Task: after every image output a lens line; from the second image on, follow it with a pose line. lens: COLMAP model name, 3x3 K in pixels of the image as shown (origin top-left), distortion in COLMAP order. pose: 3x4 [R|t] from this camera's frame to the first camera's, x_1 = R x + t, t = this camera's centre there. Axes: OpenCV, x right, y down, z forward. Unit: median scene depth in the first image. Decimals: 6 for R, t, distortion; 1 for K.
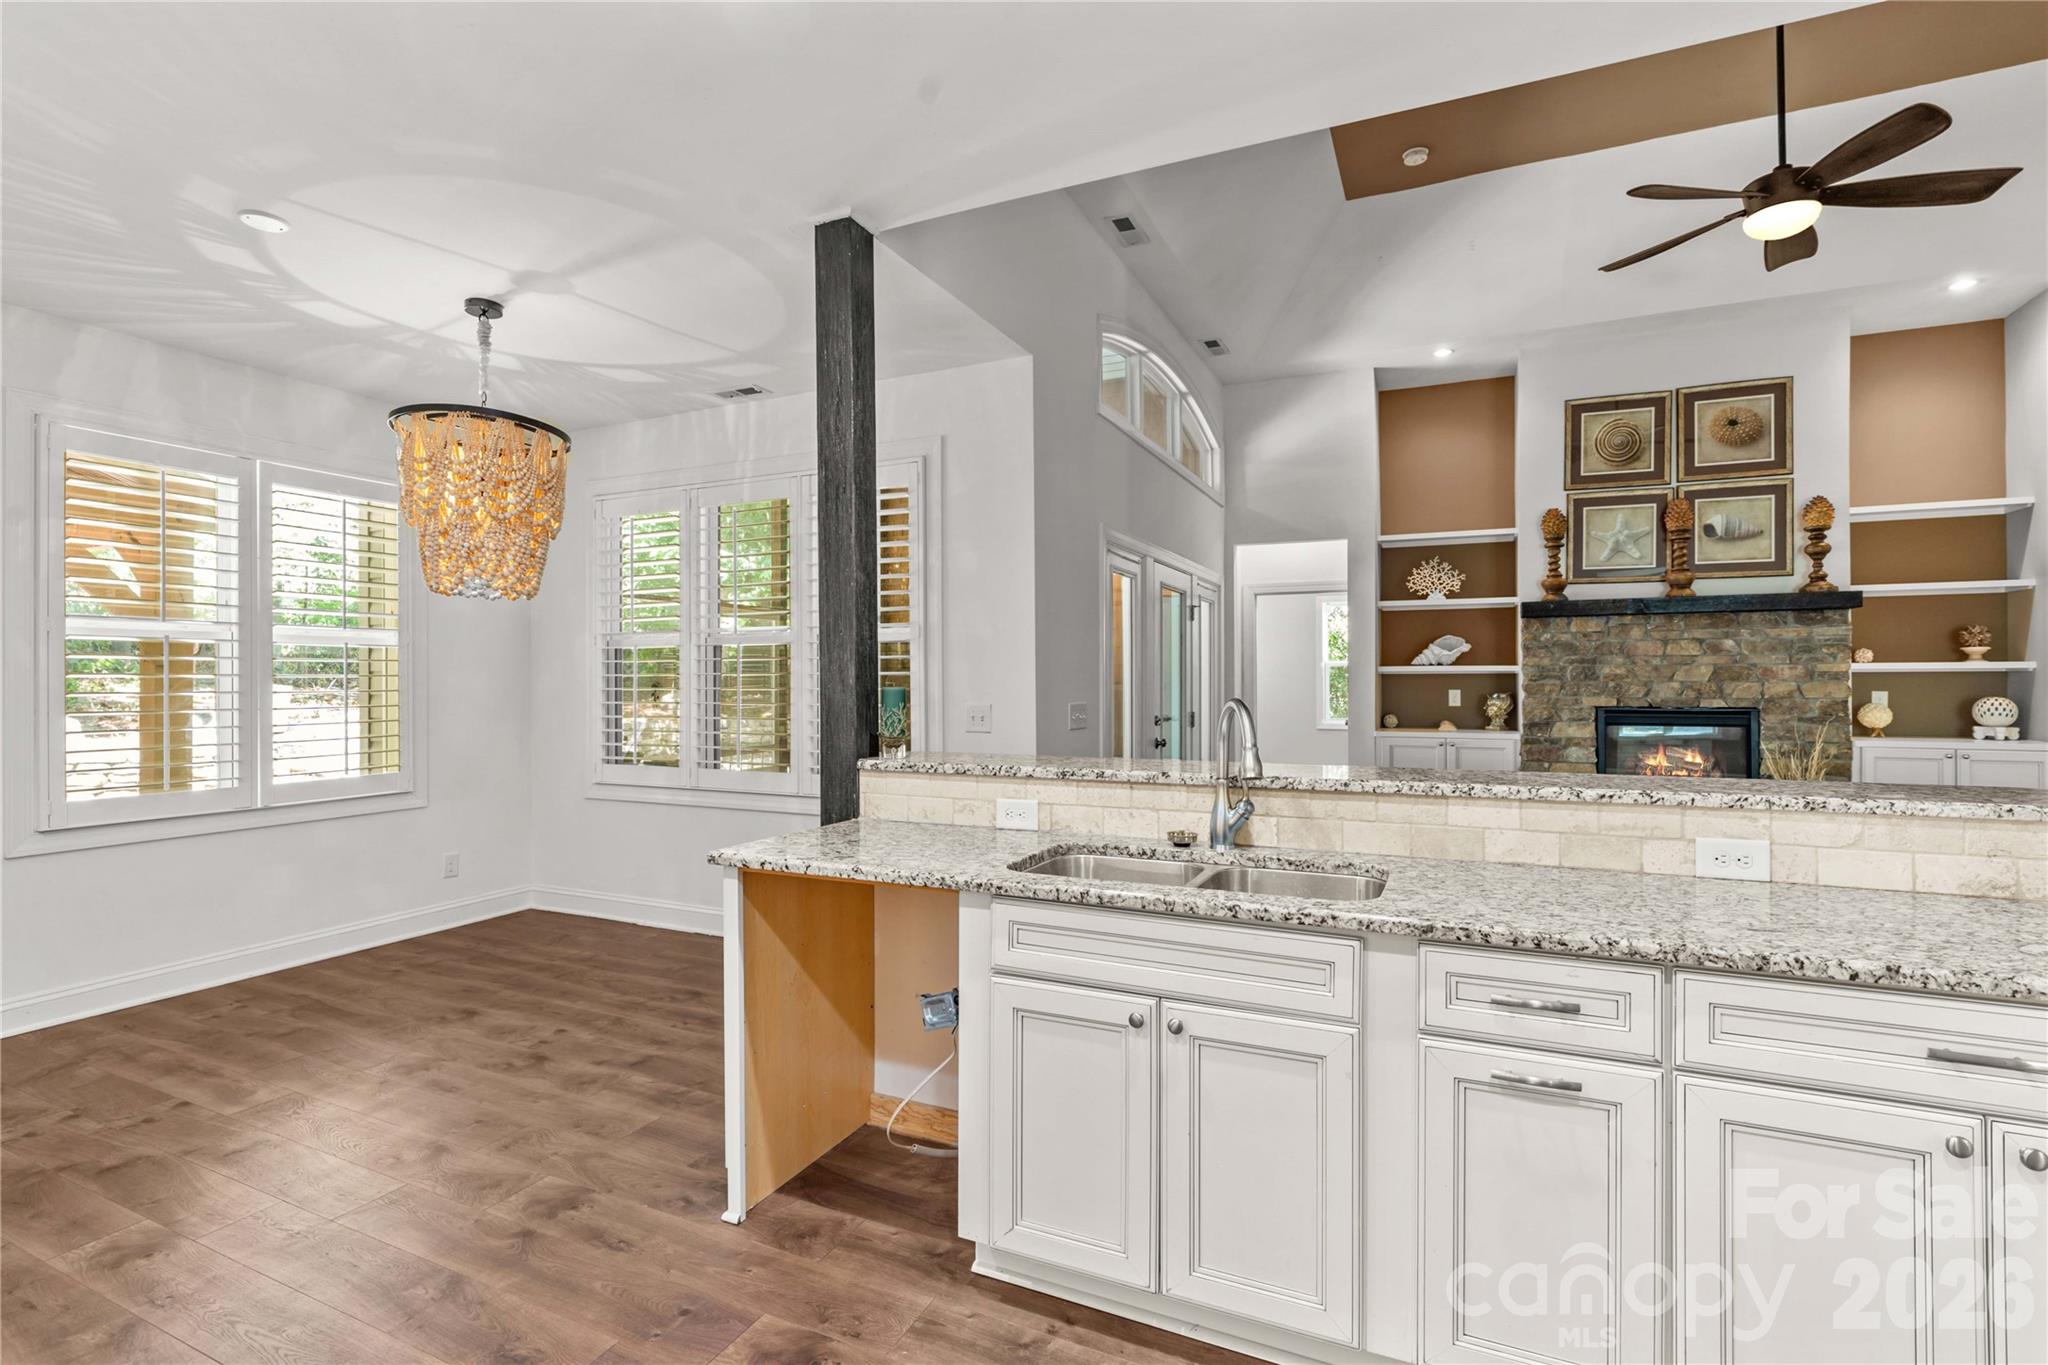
lens RADIAL K [[942.4, 0, 1016.8], [0, 942.4, 678.8], [0, 0, 1]] dist [-0.019867, 0.007011]
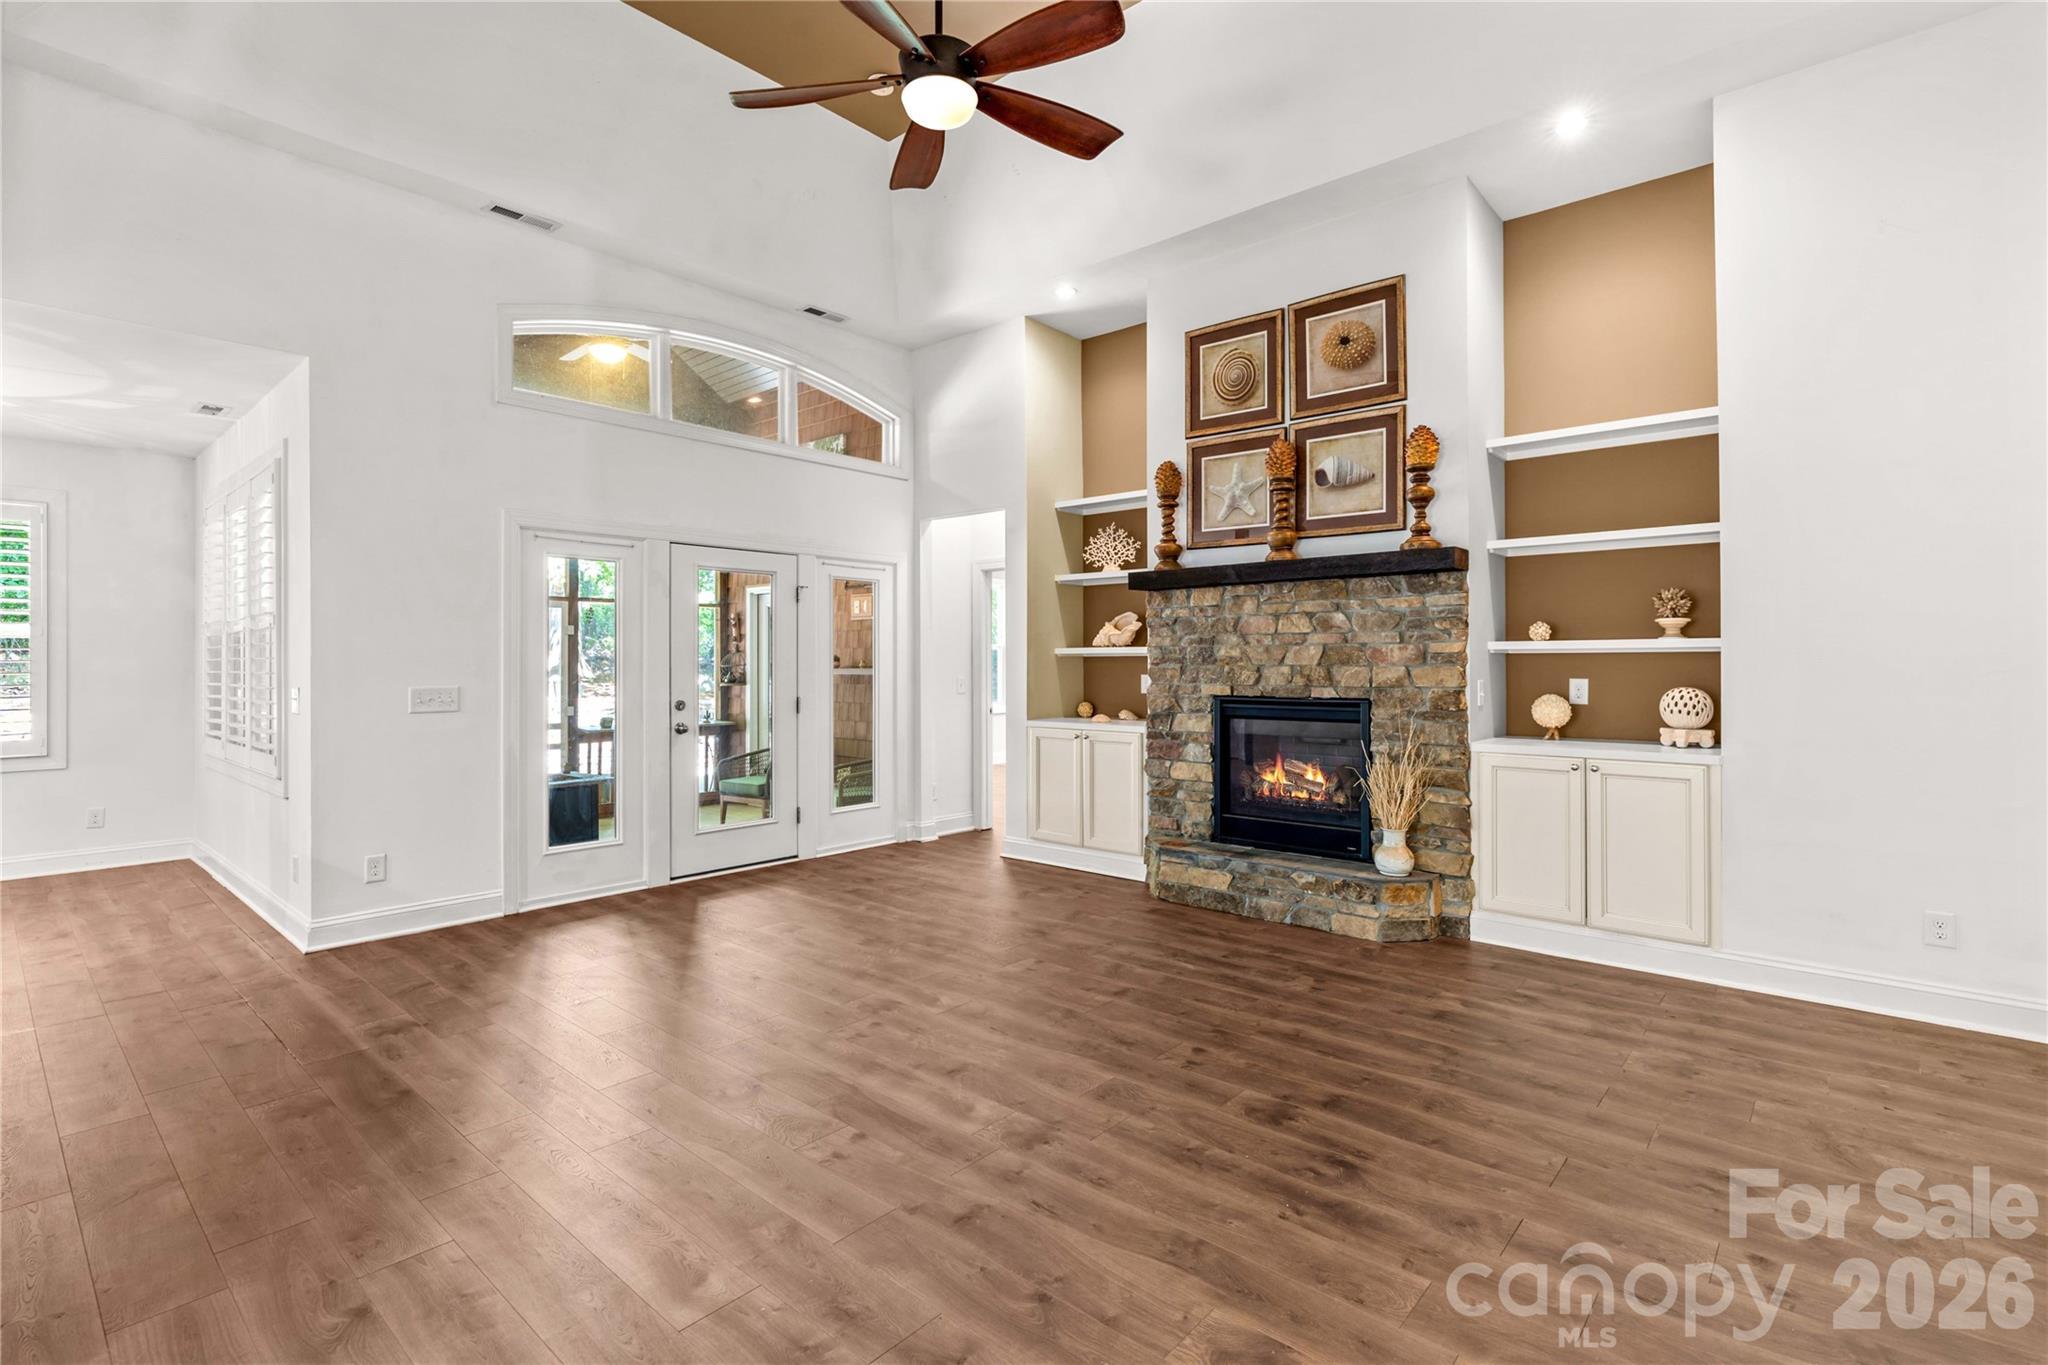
lens RADIAL K [[942.4, 0, 1014.6], [0, 942.4, 663.1], [0, 0, 1]] dist [-0.019867, 0.007011]
pose [[0.958046, 0.001188, -0.286612, 0.735383], [-0.000264, 0.999995, 0.003262, -0.001712], [0.286615, -0.003050, 0.958041, 0.152892]]
